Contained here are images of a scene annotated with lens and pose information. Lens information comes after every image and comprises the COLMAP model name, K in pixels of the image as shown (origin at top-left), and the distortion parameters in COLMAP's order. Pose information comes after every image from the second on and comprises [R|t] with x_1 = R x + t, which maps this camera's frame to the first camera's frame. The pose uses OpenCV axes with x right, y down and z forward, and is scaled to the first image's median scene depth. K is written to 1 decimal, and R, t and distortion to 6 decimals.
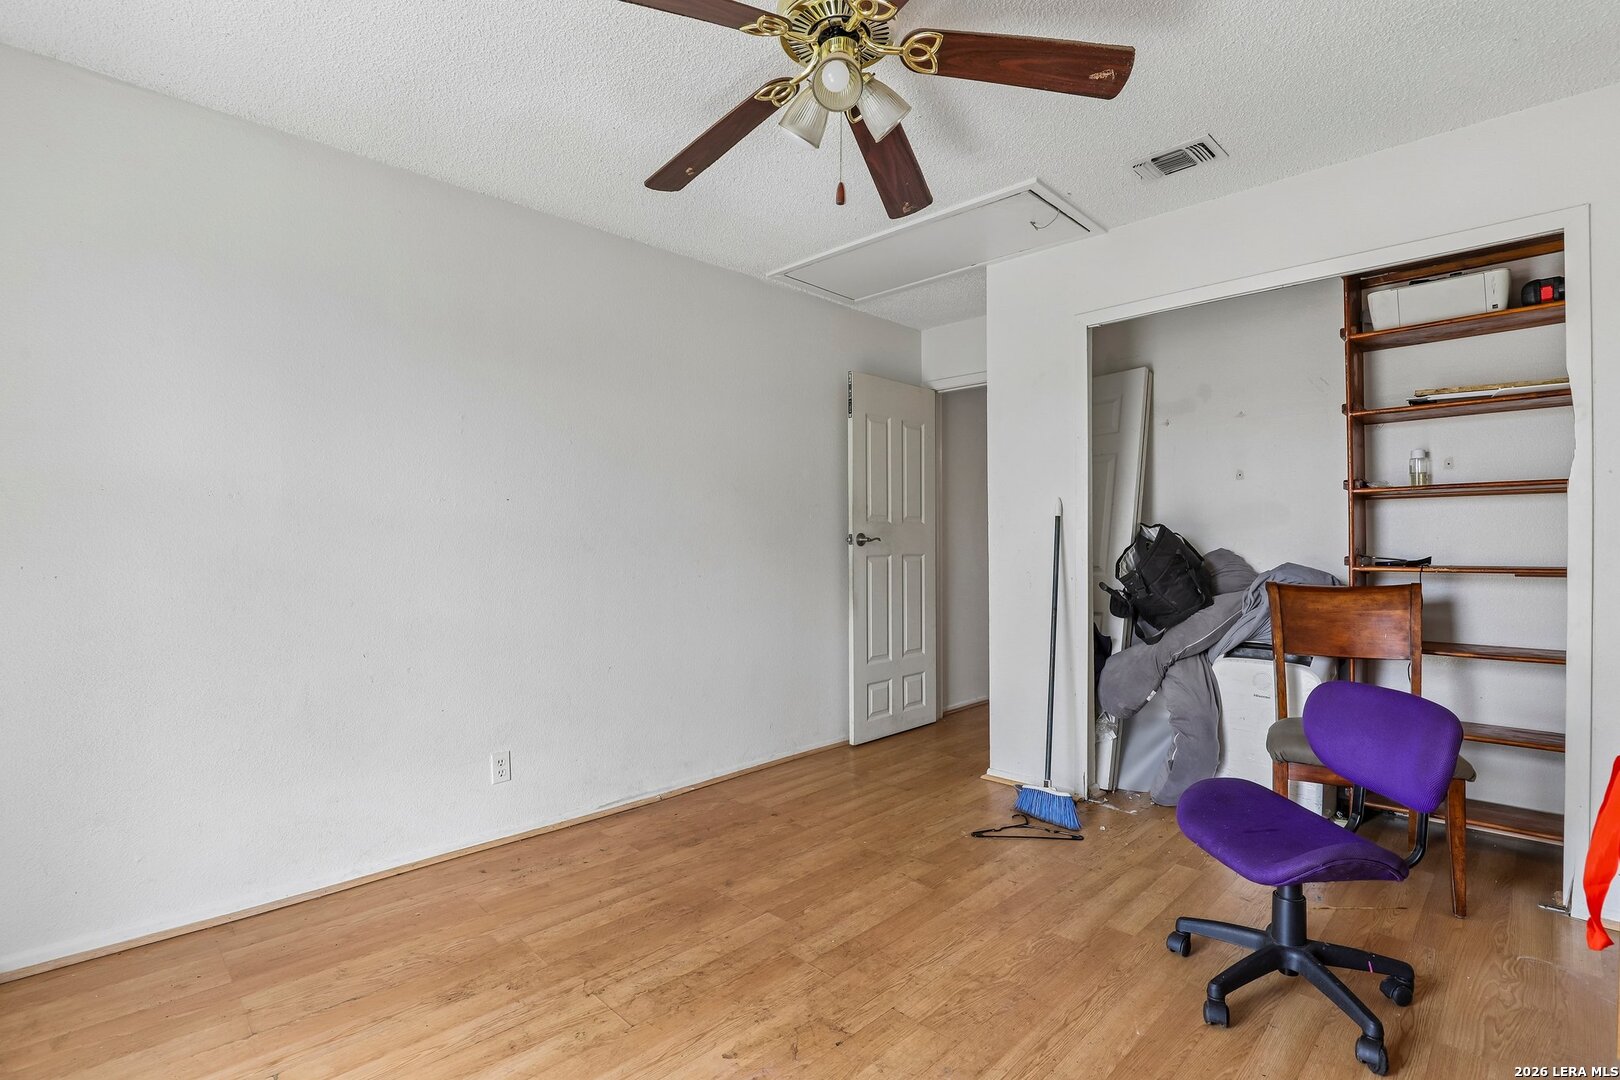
lens RADIAL K [[747.6, 0, 810.8], [0, 747.6, 542.6], [0, 0, 1]] dist [-0.031127, 0.002435]
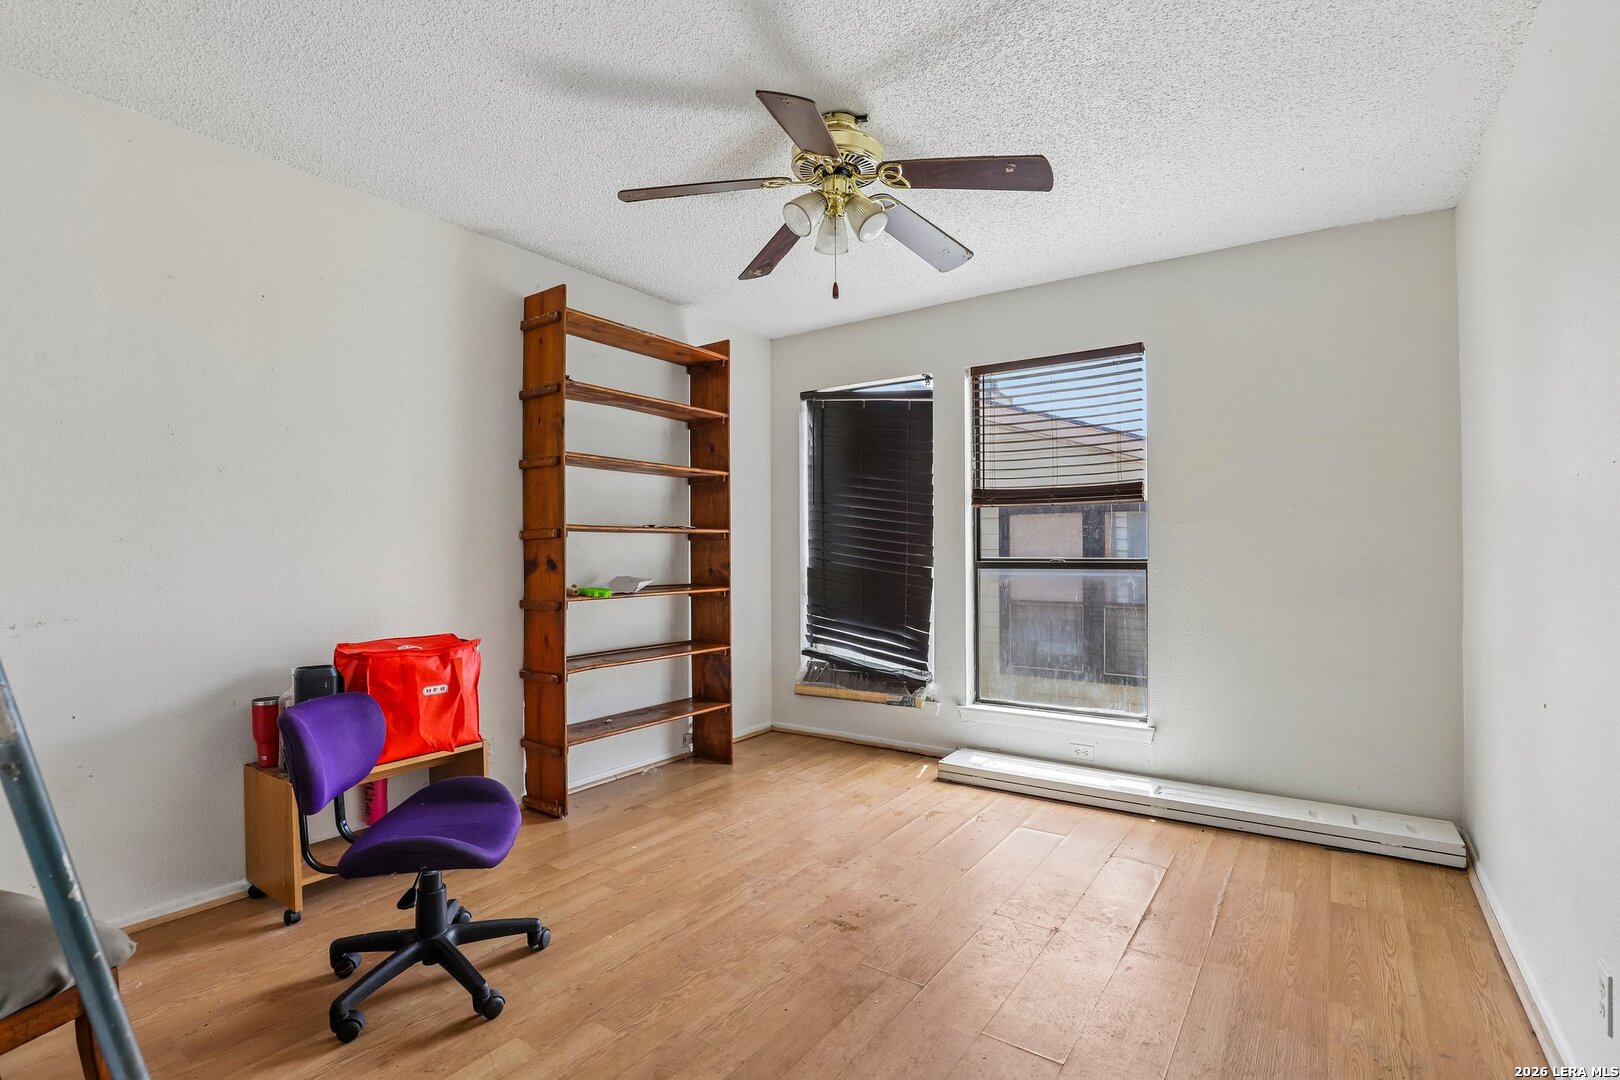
lens RADIAL K [[747.6, 0, 810.0], [0, 747.6, 545.8], [0, 0, 1]] dist [-0.031127, 0.002435]
pose [[-0.985074, 0.007042, -0.171986, 0.277526], [0.008583, 0.999929, -0.008218, -0.000190], [0.171916, -0.009571, -0.985065, 2.016706]]
